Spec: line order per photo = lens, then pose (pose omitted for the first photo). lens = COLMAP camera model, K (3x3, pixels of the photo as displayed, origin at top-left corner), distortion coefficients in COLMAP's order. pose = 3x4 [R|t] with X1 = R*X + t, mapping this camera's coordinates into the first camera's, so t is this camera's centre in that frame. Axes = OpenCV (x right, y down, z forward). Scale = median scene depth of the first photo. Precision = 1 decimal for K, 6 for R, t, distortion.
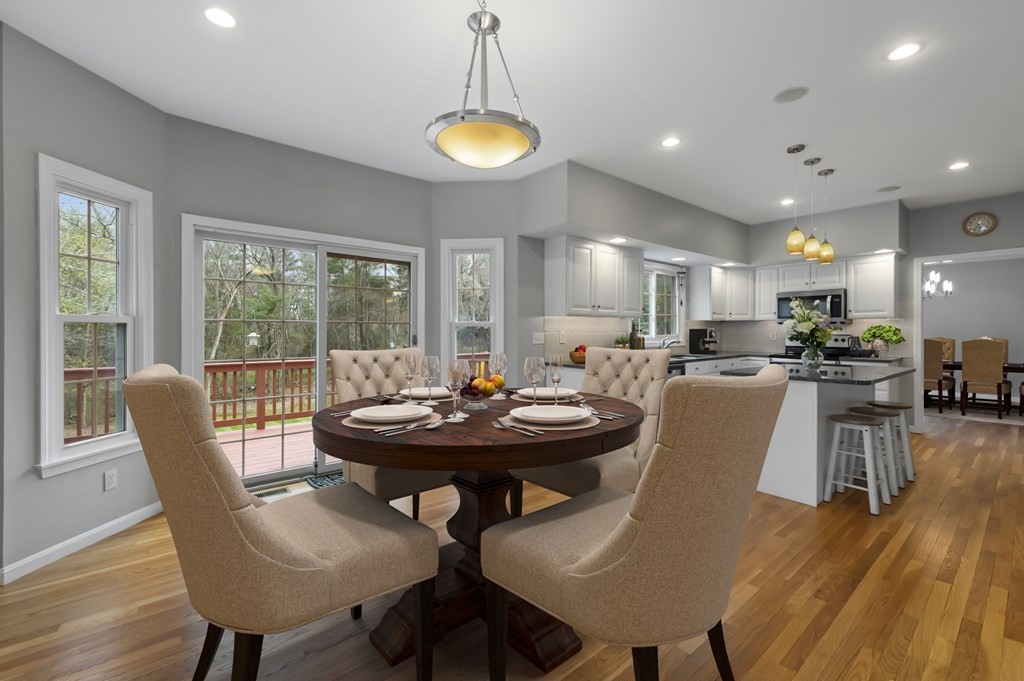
lens RADIAL K [[424.3, 0, 511.8], [0, 424.3, 333.7], [0, 0, 1]] dist [0.002477, -0.004551]
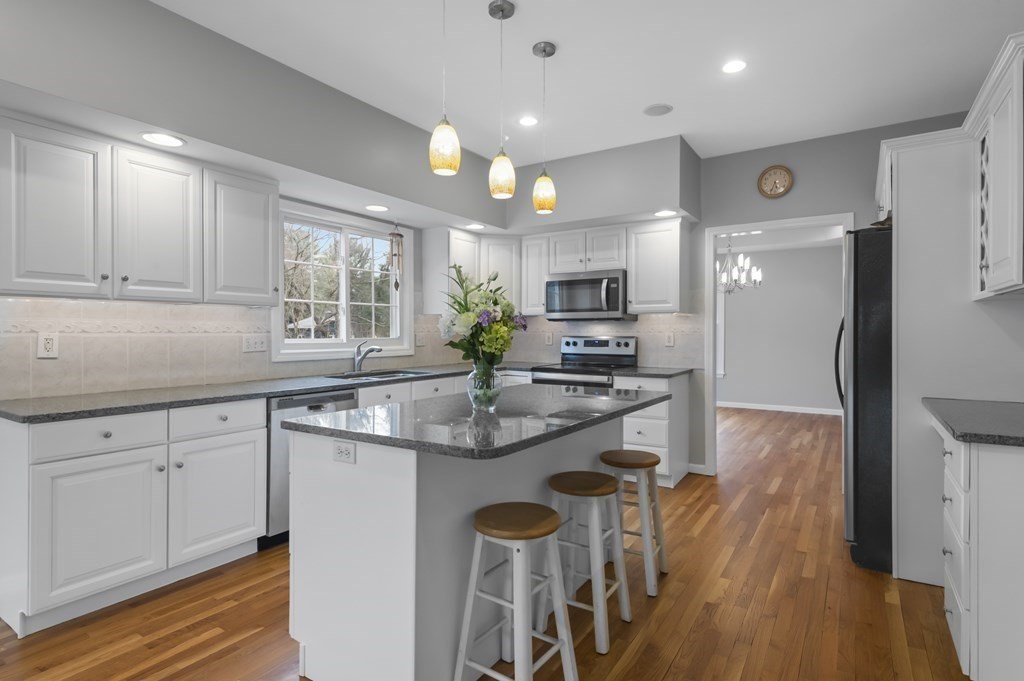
lens RADIAL K [[536.6, 0, 512.0], [0, 536.6, 340.5], [0, 0, 1]] dist [0.002137, 0.000103]
pose [[0.947797, -0.004629, 0.318842, 0.340677], [0.001084, 0.999936, 0.011294, -0.001535], [-0.318873, -0.010359, 0.947741, 0.241224]]
